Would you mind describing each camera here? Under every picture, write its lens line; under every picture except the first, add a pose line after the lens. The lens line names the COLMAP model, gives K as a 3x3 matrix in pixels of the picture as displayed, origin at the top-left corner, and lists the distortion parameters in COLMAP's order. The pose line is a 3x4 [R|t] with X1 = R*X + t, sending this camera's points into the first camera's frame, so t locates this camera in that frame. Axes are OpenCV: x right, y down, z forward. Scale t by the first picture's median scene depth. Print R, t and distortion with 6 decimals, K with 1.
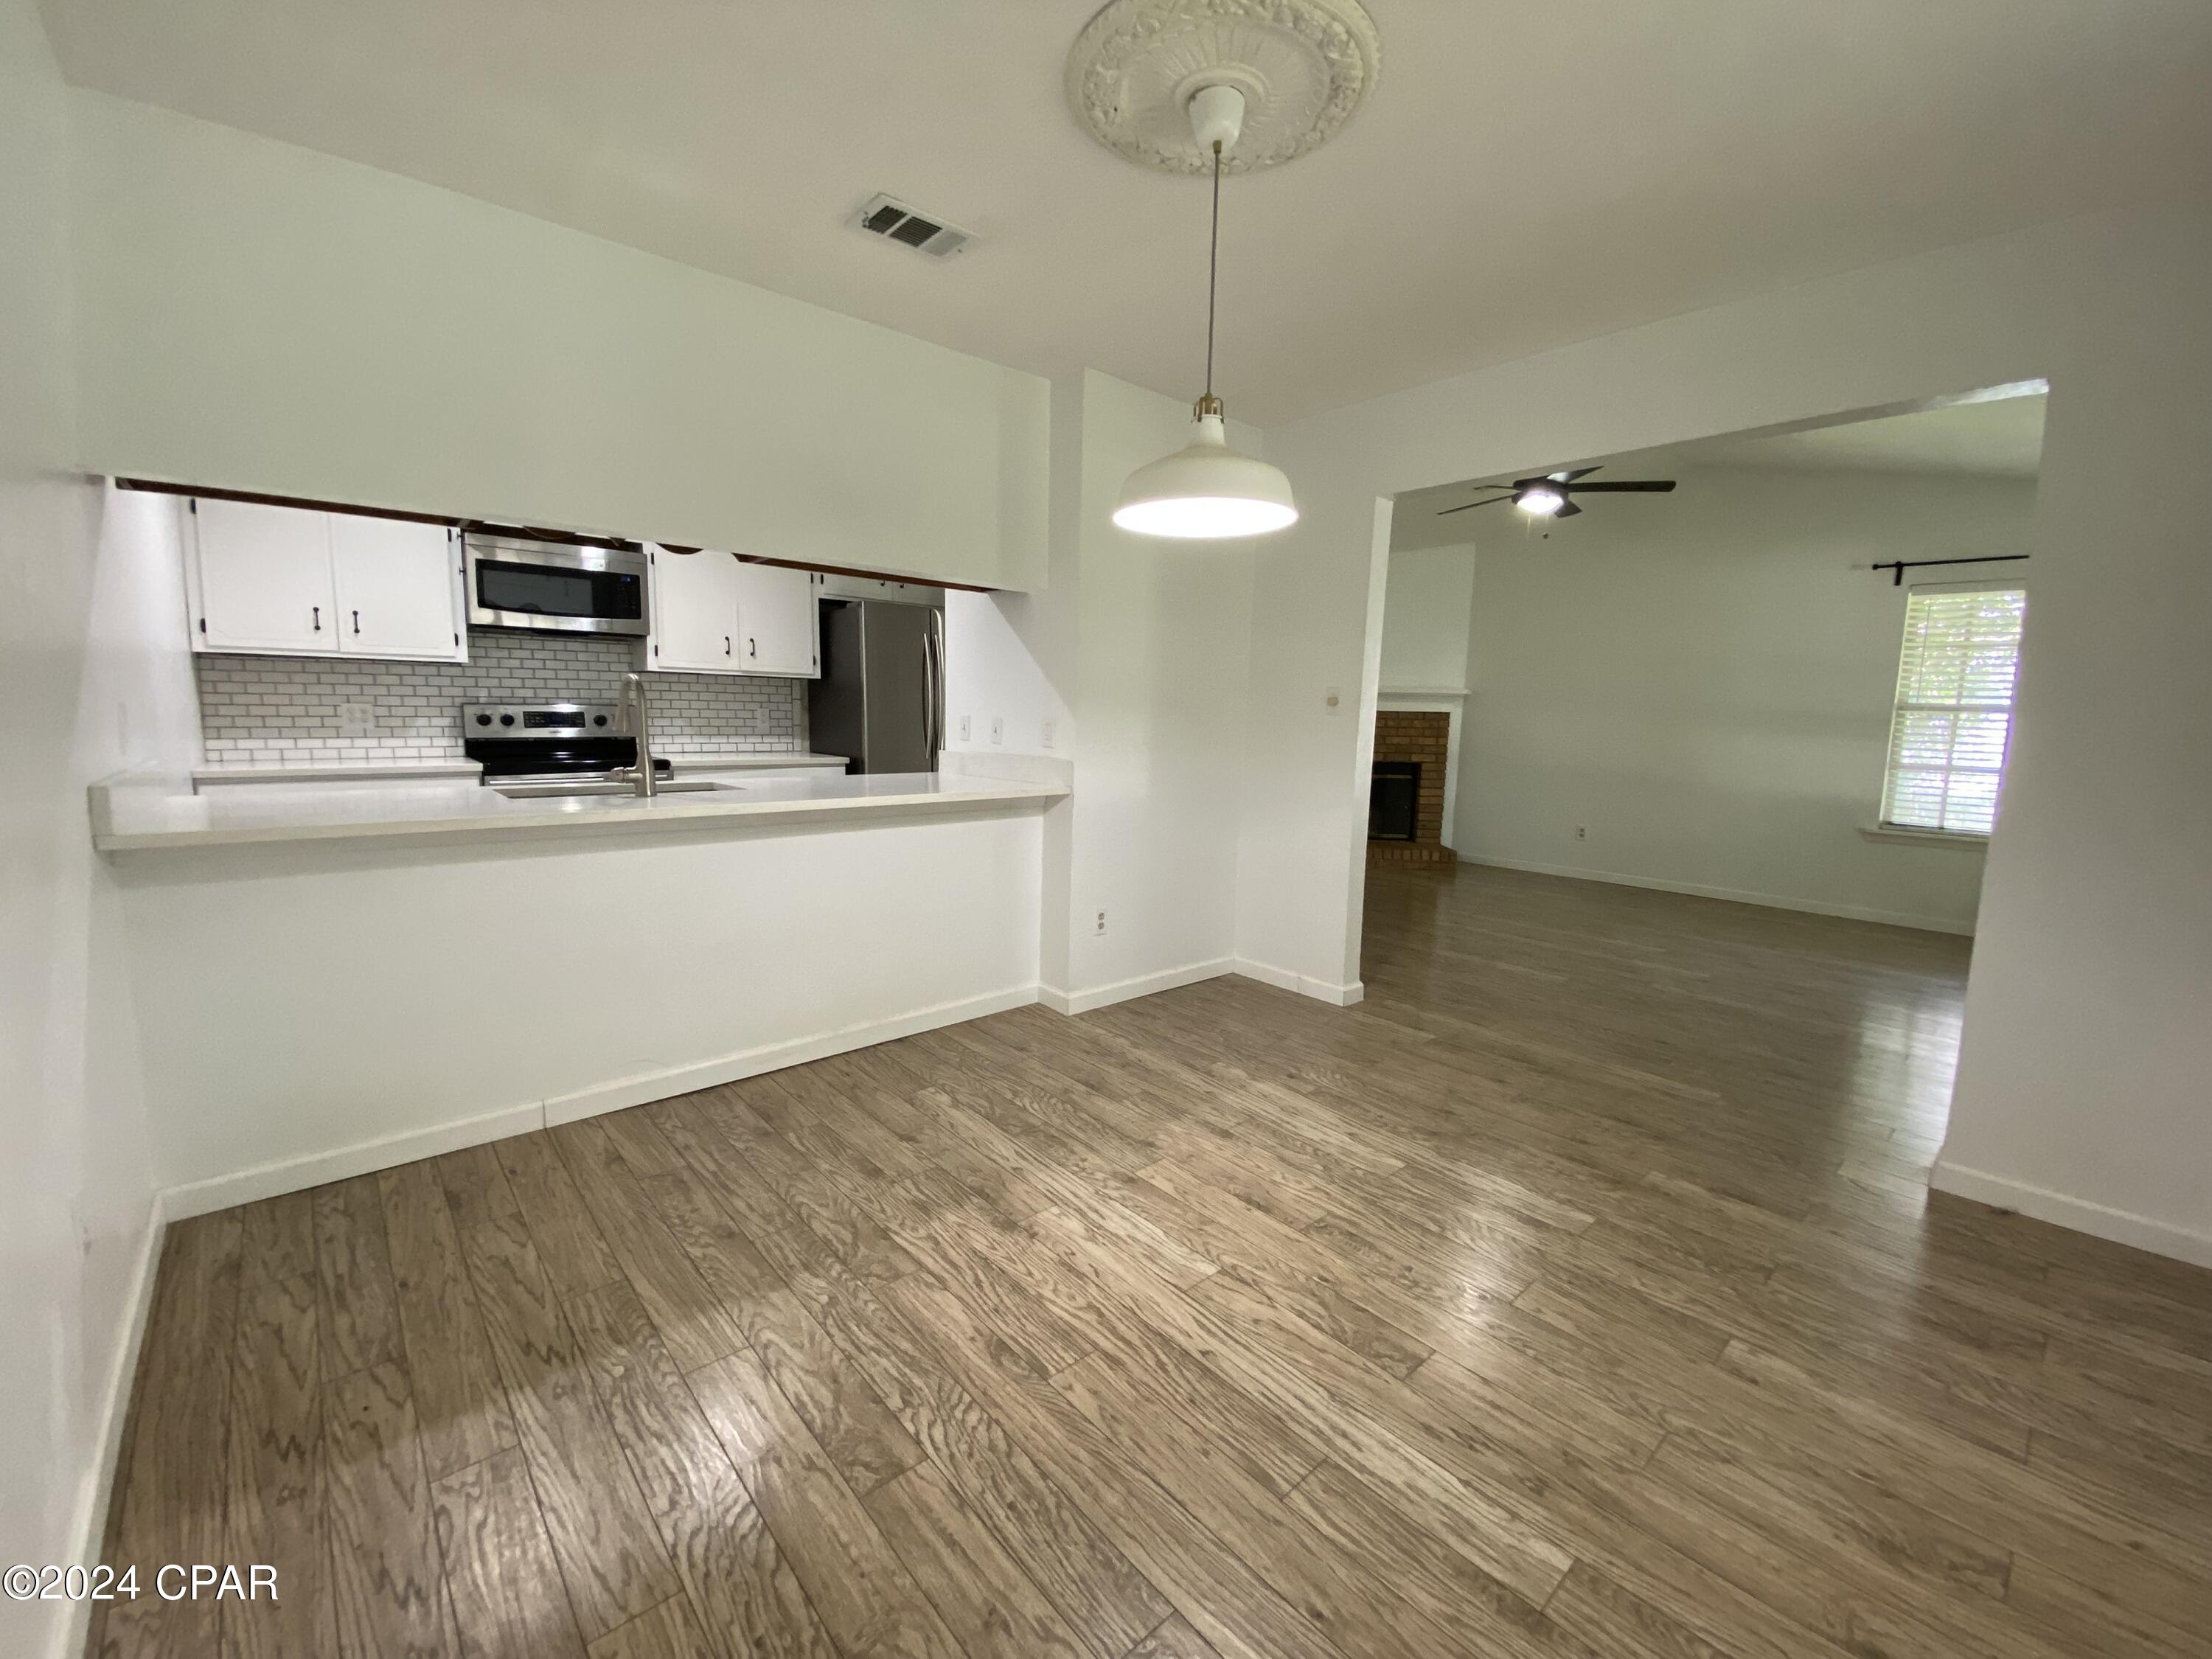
lens RADIAL K [[908.6, 0, 1102.1], [0, 908.6, 827.6], [0, 0, 1]] dist [0.020939, -0.017311]
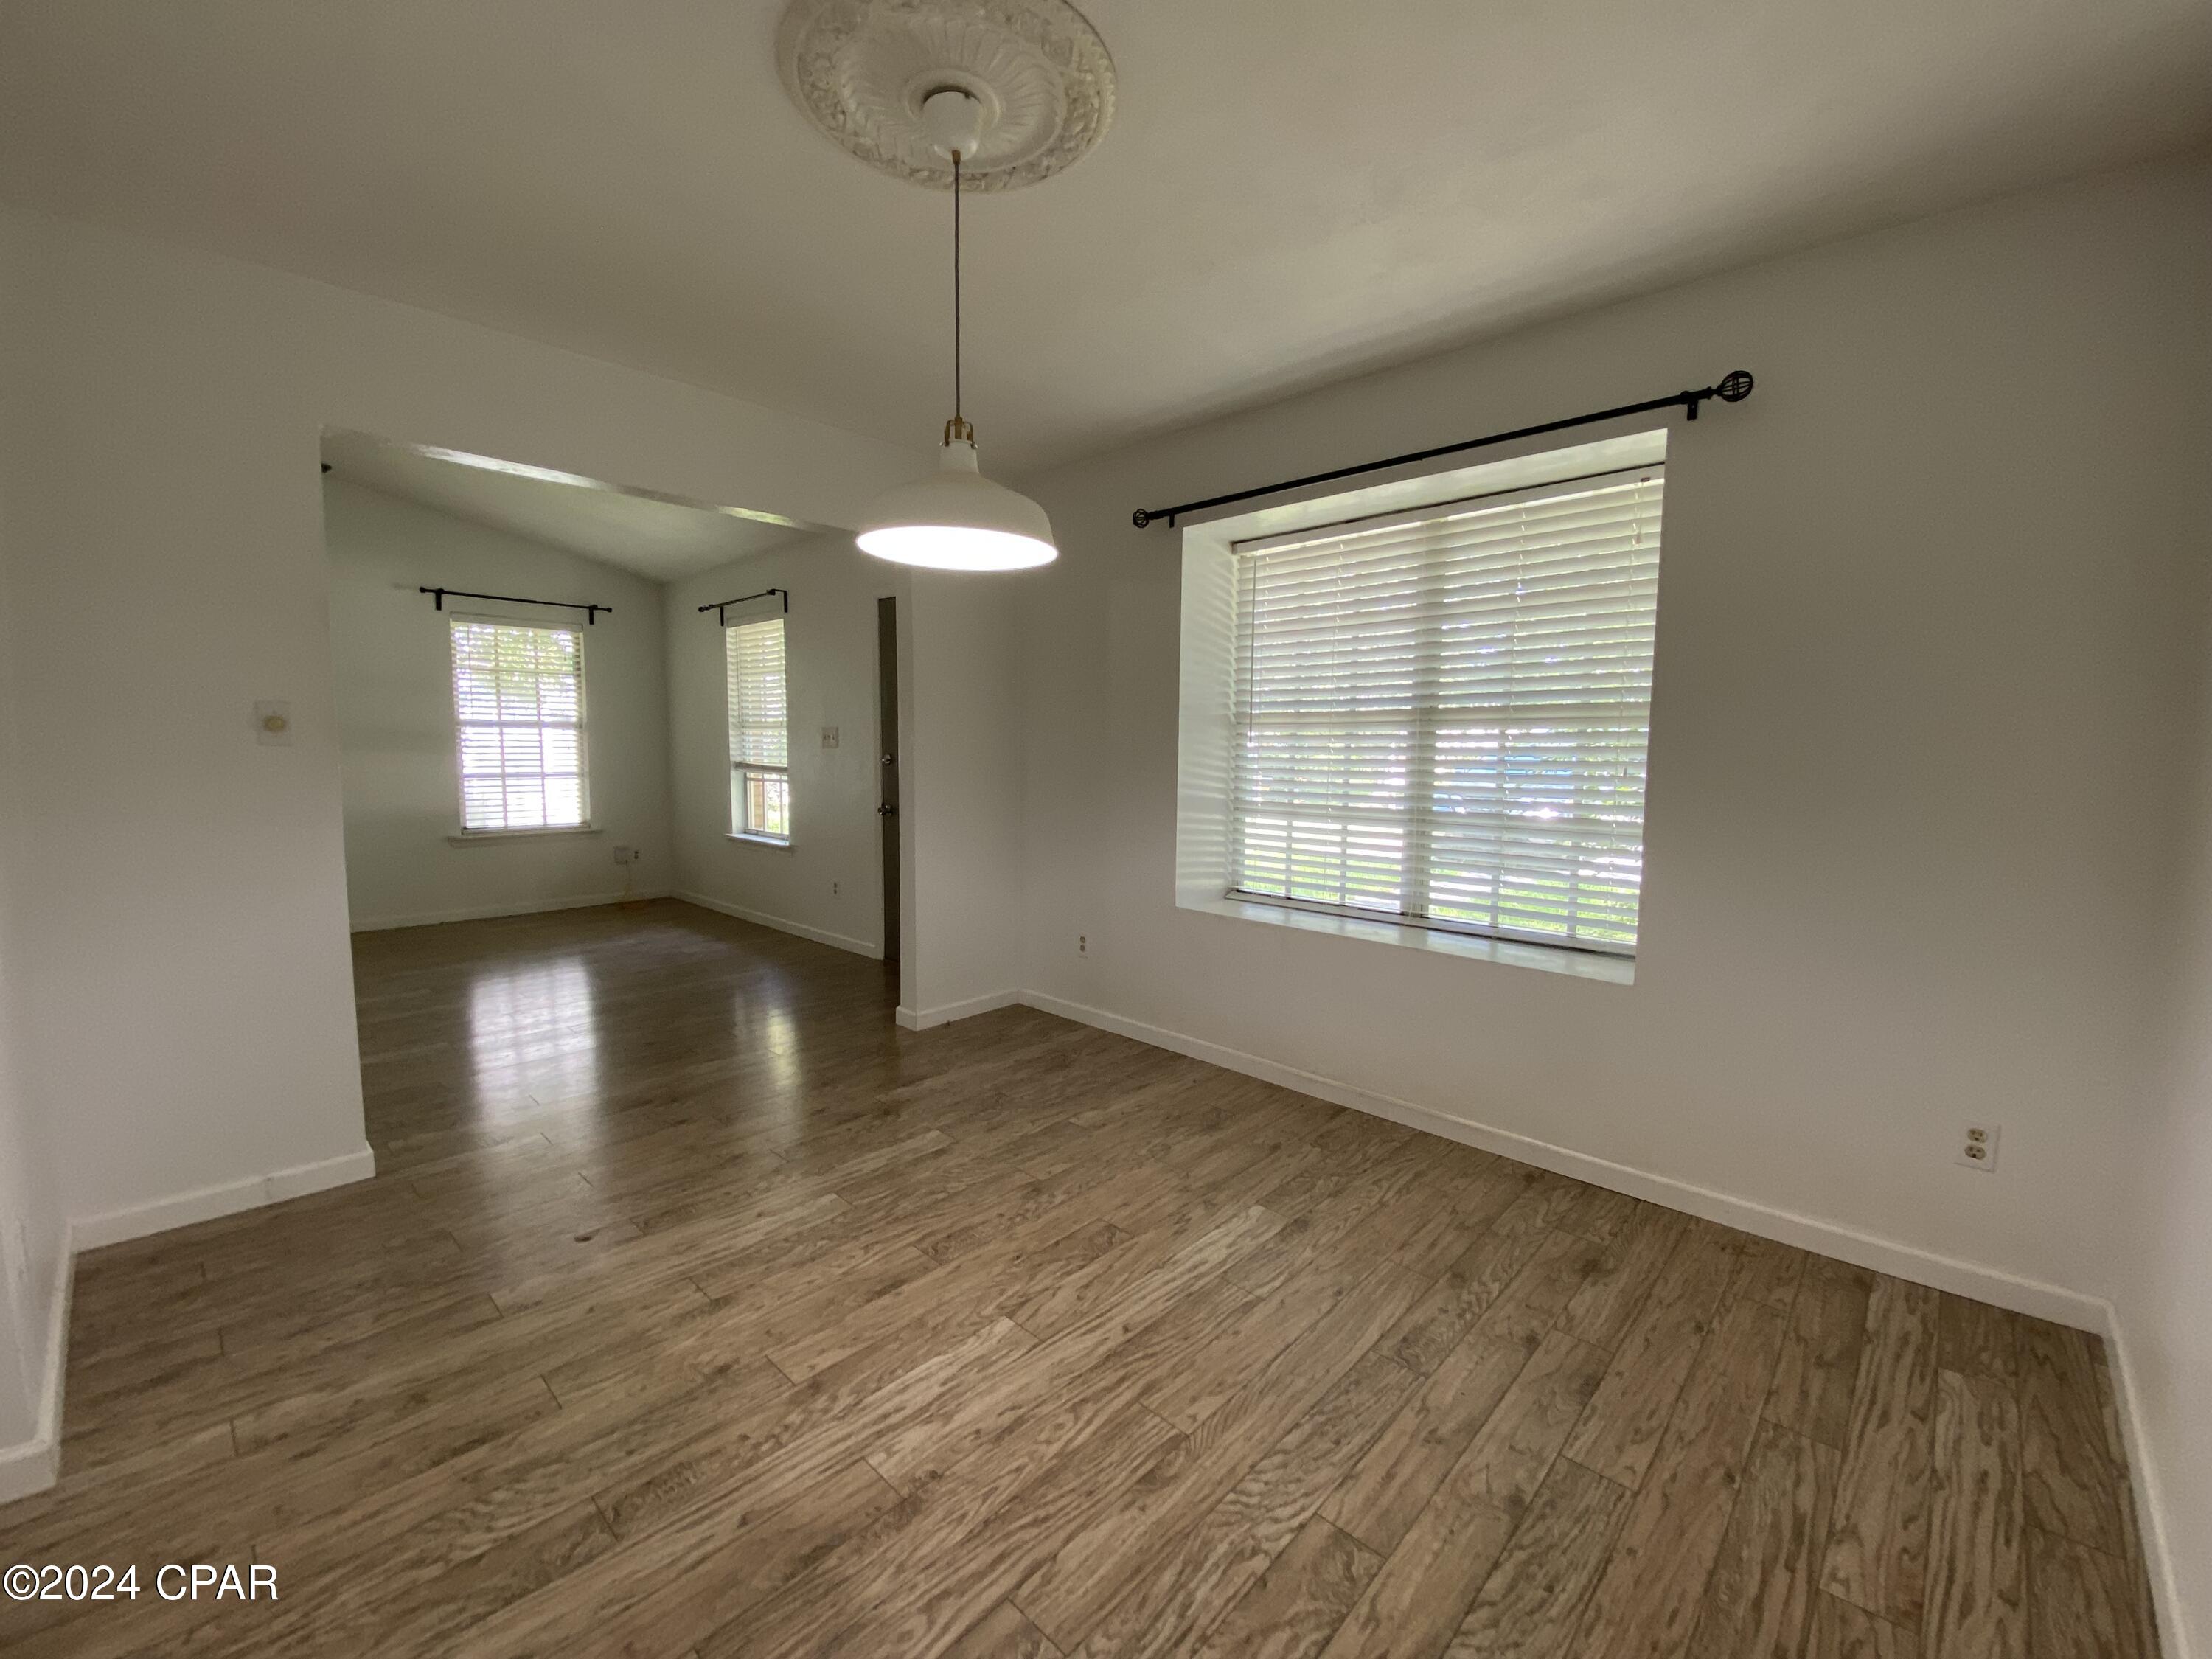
lens RADIAL K [[908.6, 0, 1100.1], [0, 908.6, 823.5], [0, 0, 1]] dist [0.020939, -0.017311]
pose [[-0.094664, -0.116198, 0.988705, -0.890657], [0.120804, 0.984484, 0.127269, -0.175095], [-0.988152, 0.131487, -0.079158, 1.010005]]
